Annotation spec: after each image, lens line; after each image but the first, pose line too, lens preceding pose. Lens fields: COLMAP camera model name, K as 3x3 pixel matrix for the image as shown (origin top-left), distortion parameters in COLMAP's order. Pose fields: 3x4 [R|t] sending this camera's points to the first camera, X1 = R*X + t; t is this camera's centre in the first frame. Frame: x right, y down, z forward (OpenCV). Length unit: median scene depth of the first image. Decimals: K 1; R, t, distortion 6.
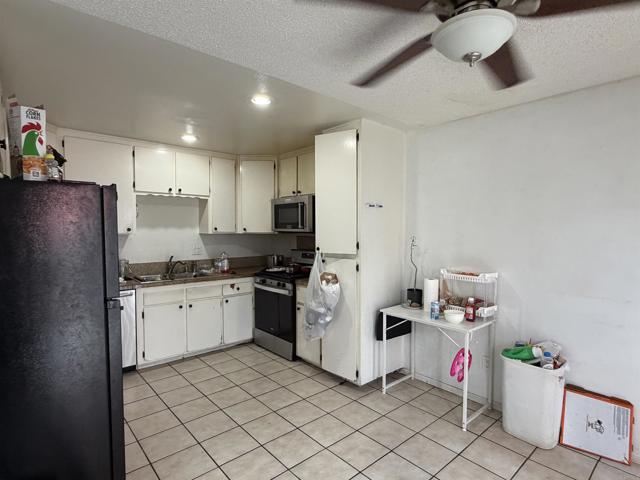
lens RADIAL K [[342.9, 0, 320.0], [0, 342.9, 240.0], [0, 0, 1]] dist [-0.001768, -0.000431]
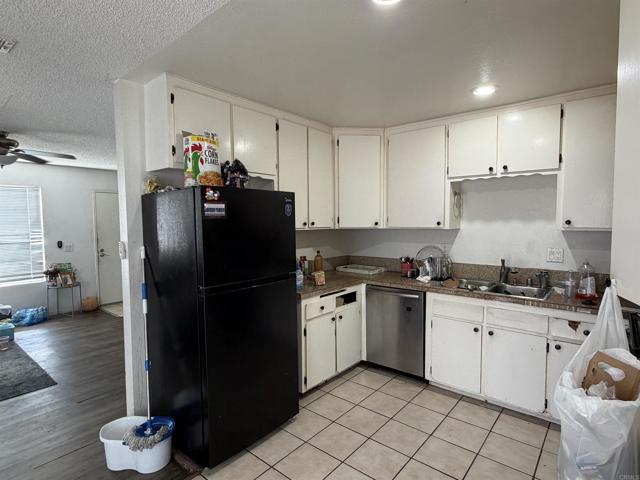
lens RADIAL K [[342.9, 0, 320.0], [0, 342.9, 240.0], [0, 0, 1]] dist [-0.001768, -0.000431]
pose [[0.142954, 0.052201, -0.988352, 0.244680], [-0.025911, 0.998463, 0.048987, -0.021529], [0.989390, 0.018607, 0.144087, 0.534224]]
